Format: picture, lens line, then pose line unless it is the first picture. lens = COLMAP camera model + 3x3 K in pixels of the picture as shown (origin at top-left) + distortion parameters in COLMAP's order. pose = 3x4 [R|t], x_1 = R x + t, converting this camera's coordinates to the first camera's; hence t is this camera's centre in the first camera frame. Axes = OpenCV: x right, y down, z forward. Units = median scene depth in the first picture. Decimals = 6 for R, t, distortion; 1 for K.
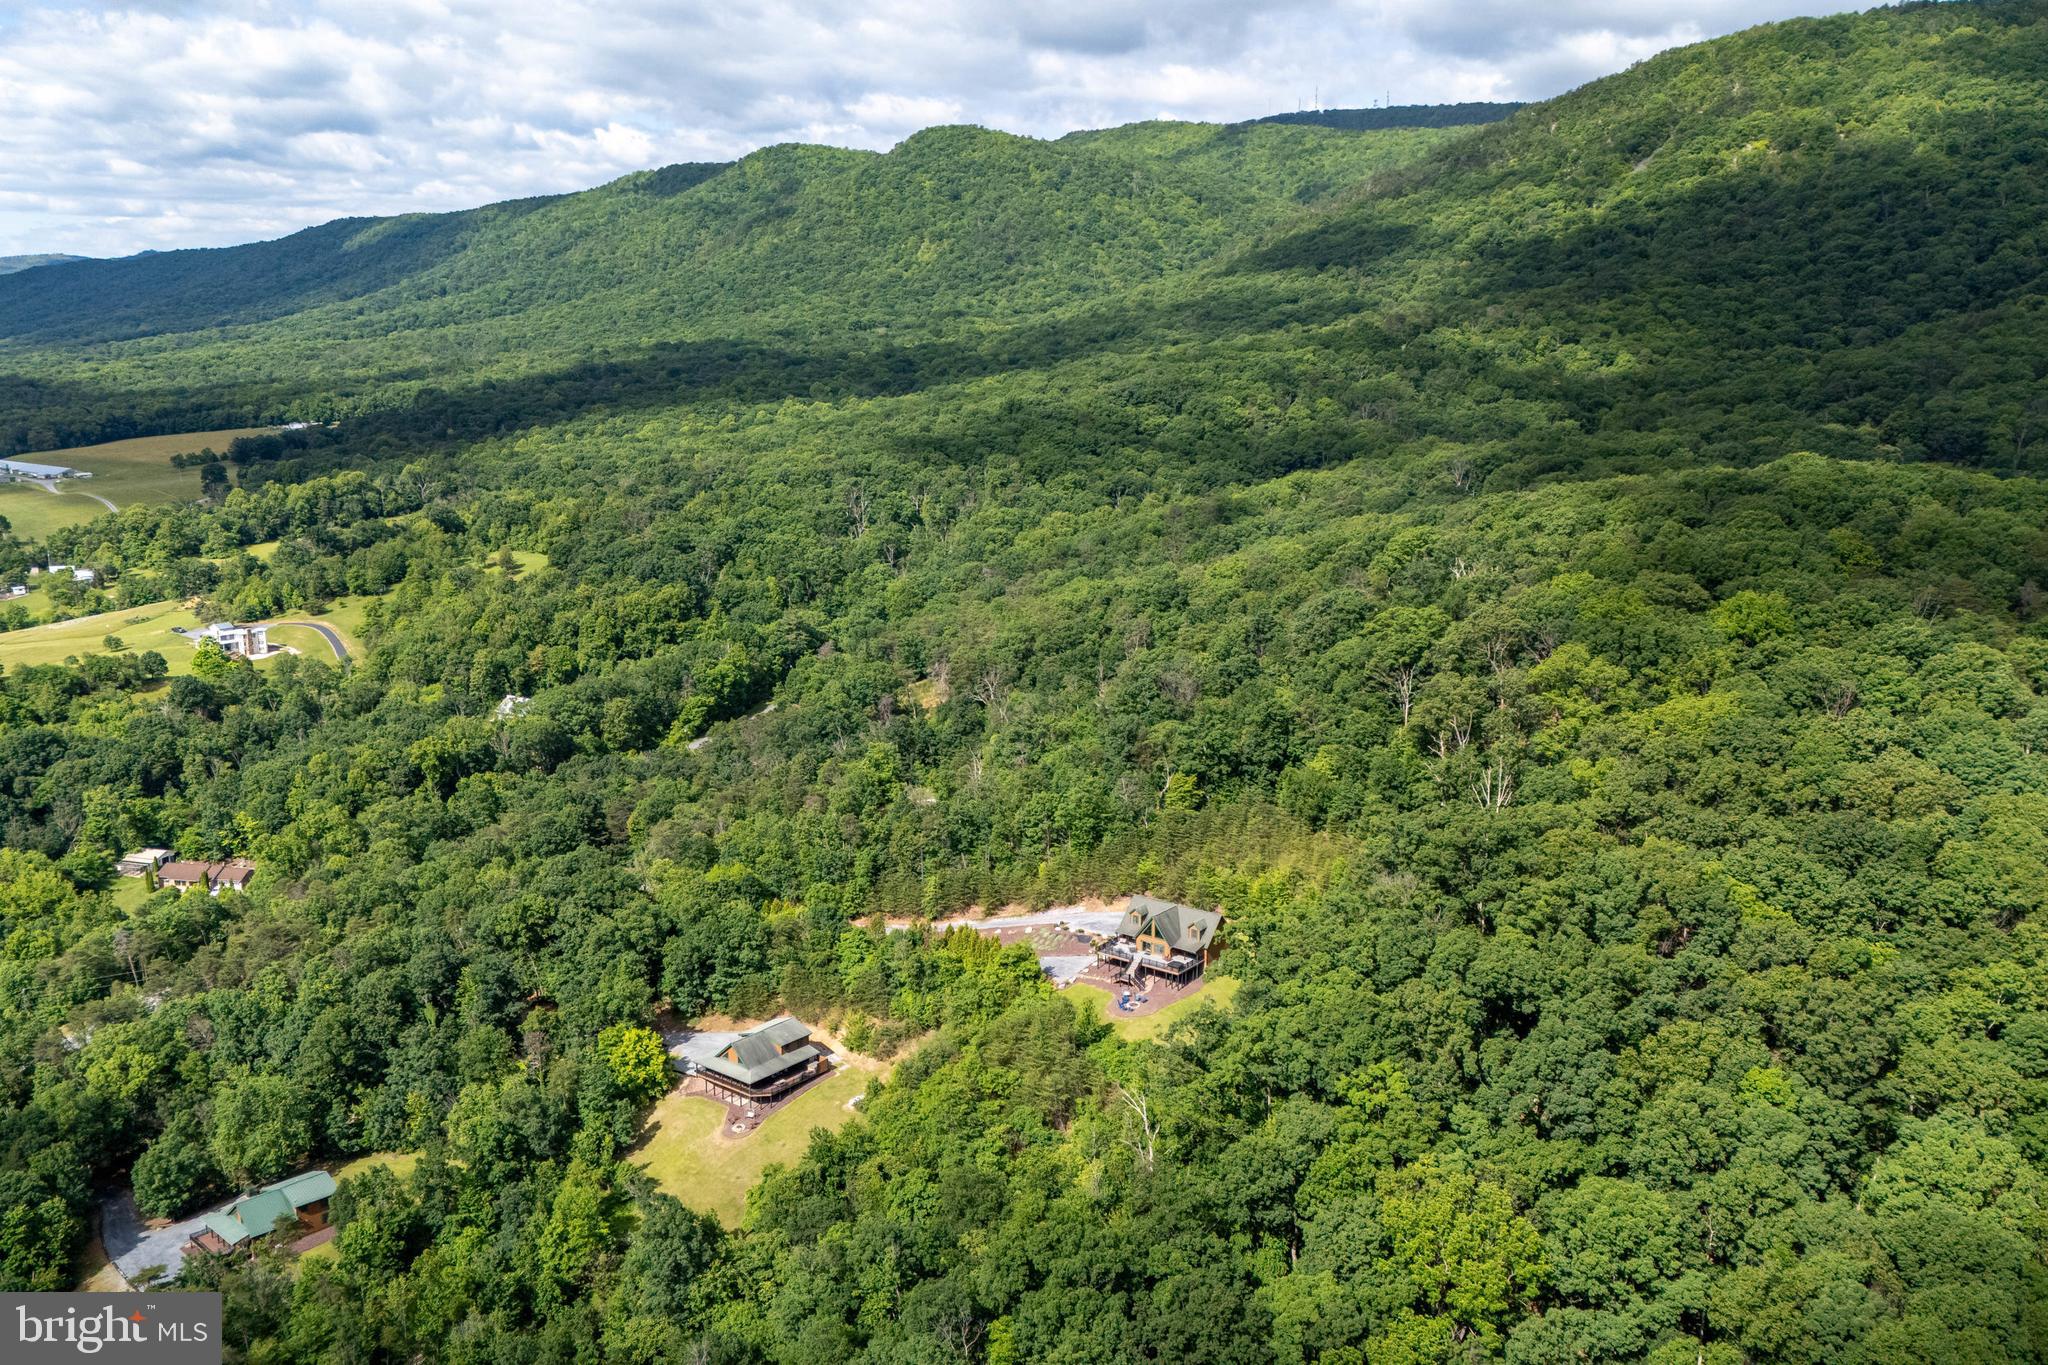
lens RADIAL K [[1755.6, 0, 1024.0], [0, 1755.6, 682.5], [0, 0, 1]] dist [0.147384, -0.292811]
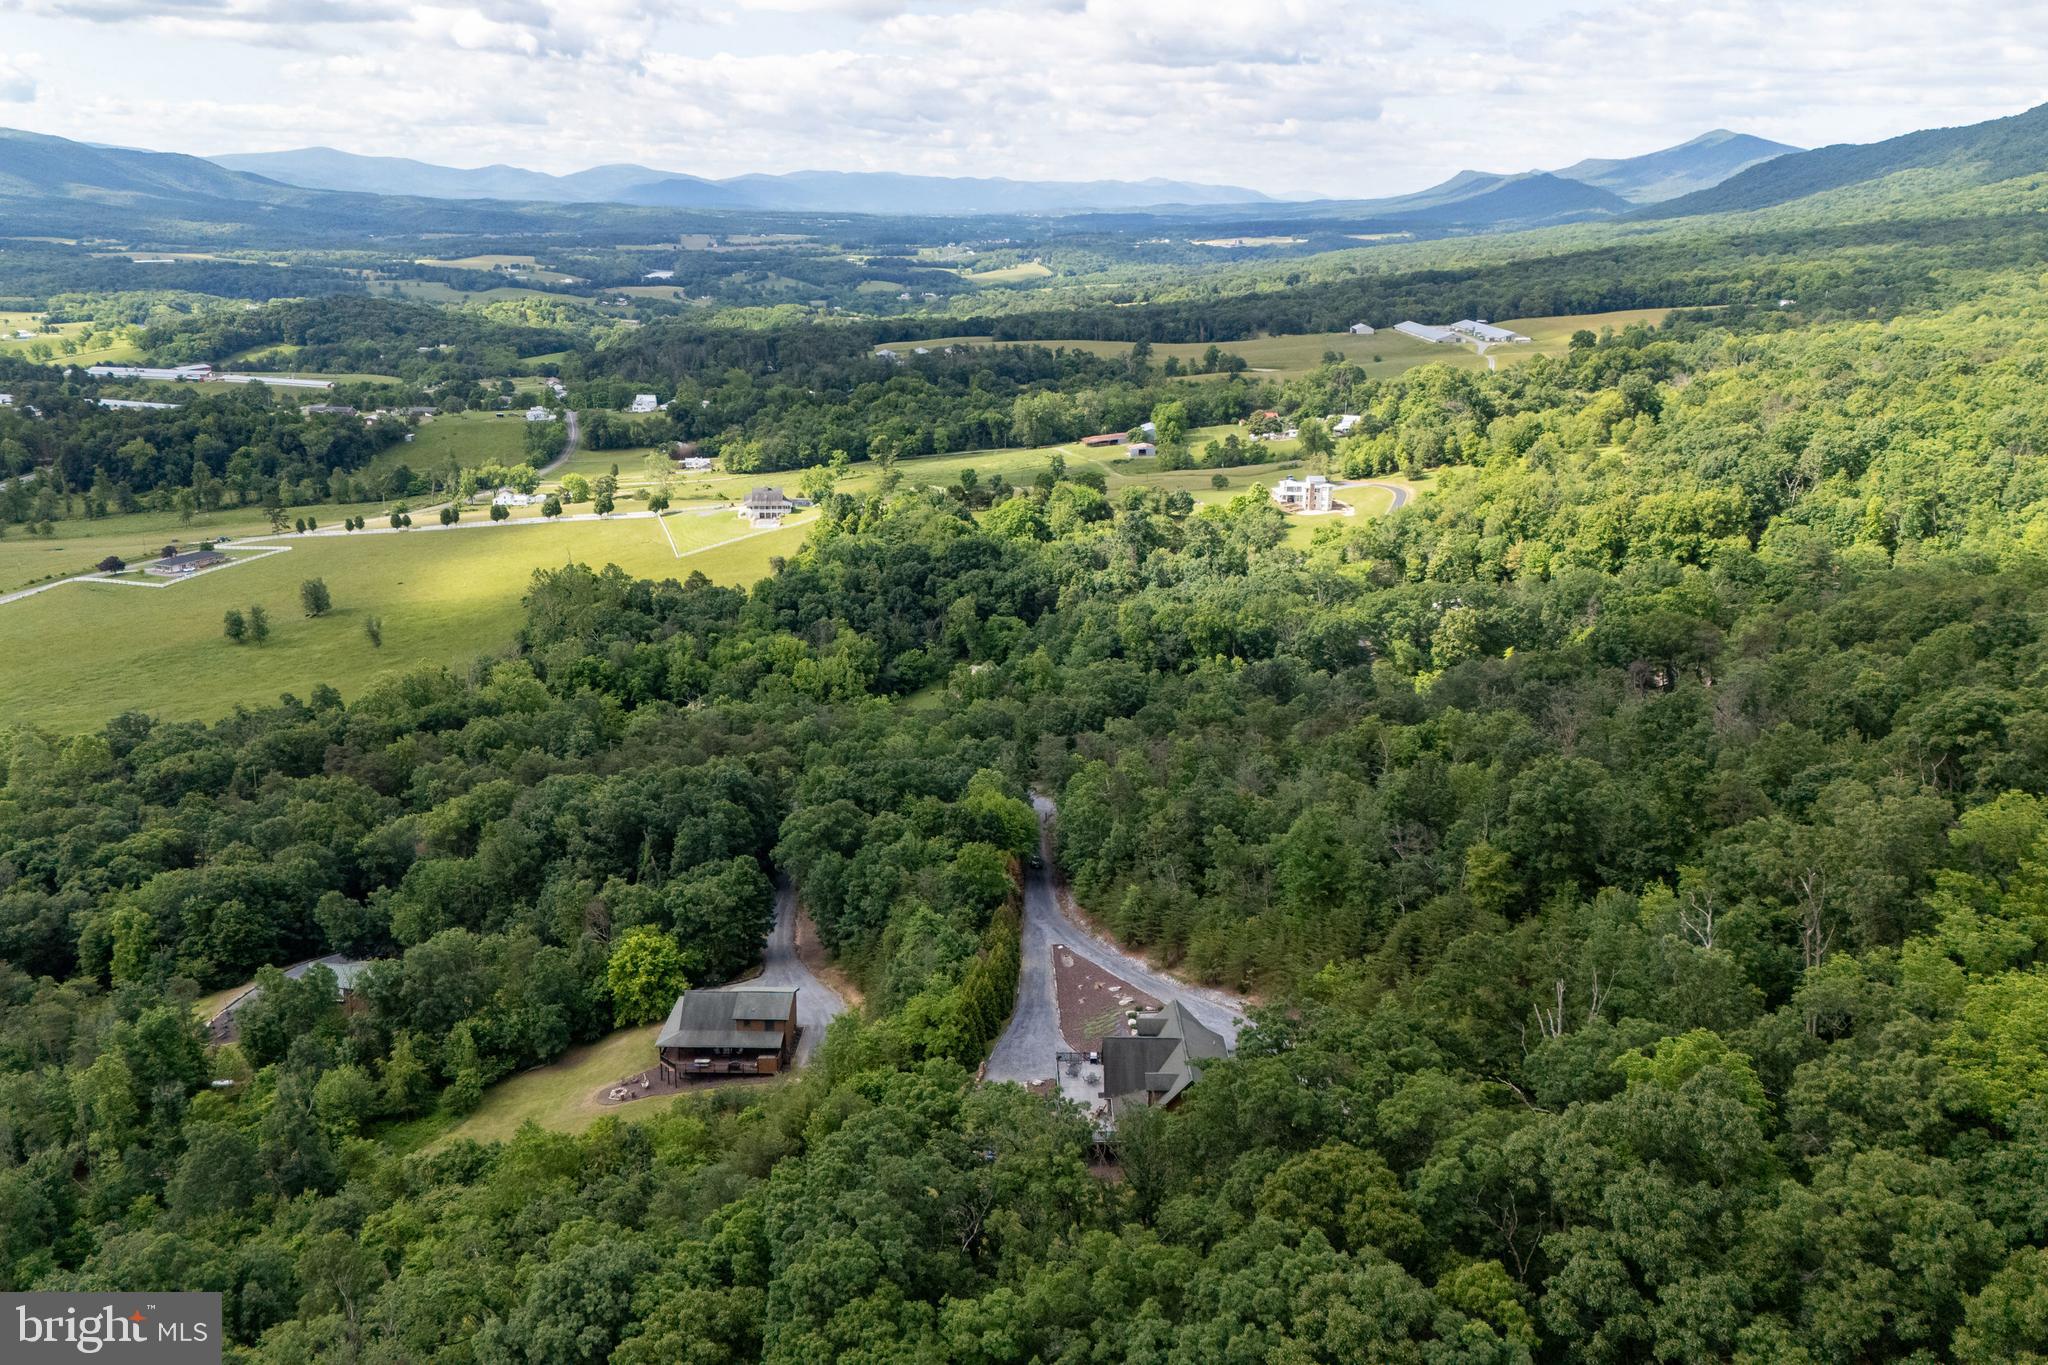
lens RADIAL K [[1755.6, 0, 1024.0], [0, 1755.6, 682.5], [0, 0, 1]] dist [0.147384, -0.292811]
pose [[0.601944, 0.208265, -0.770902, 0.232114], [-0.165242, 0.976982, 0.134912, -0.027832], [0.781254, 0.046176, 0.622502, 0.289147]]
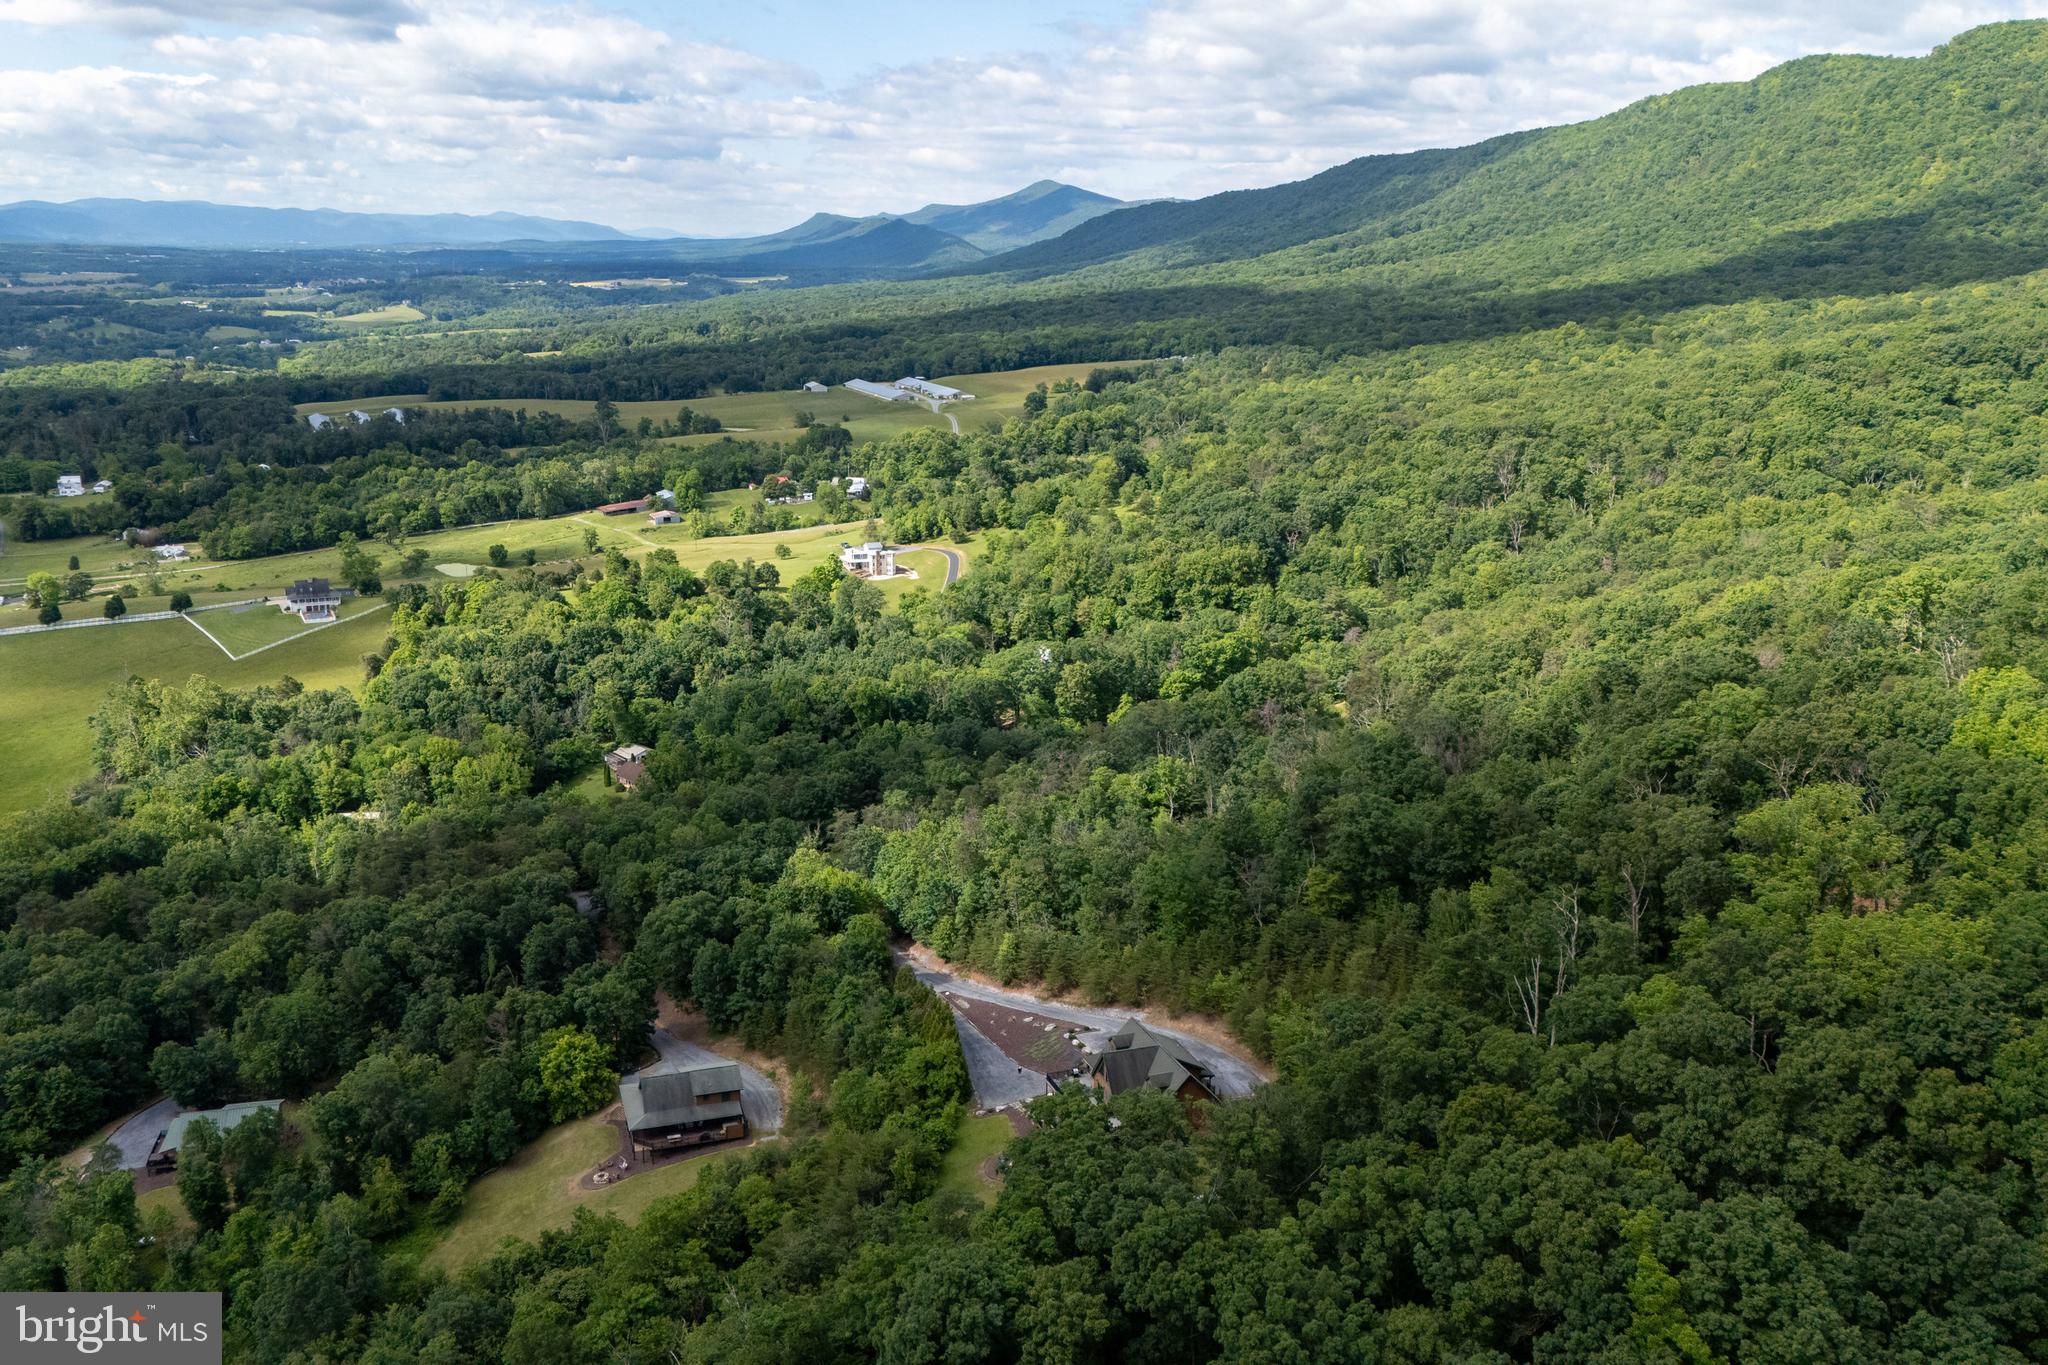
lens RADIAL K [[1756.3, 0, 1024.0], [0, 1756.3, 682.5], [0, 0, 1]] dist [0.104292, -0.141980]
pose [[0.838336, 0.135573, -0.528027, 0.199200], [-0.117817, 0.990751, 0.067323, -0.033059], [0.532270, 0.005771, 0.846555, 0.166374]]
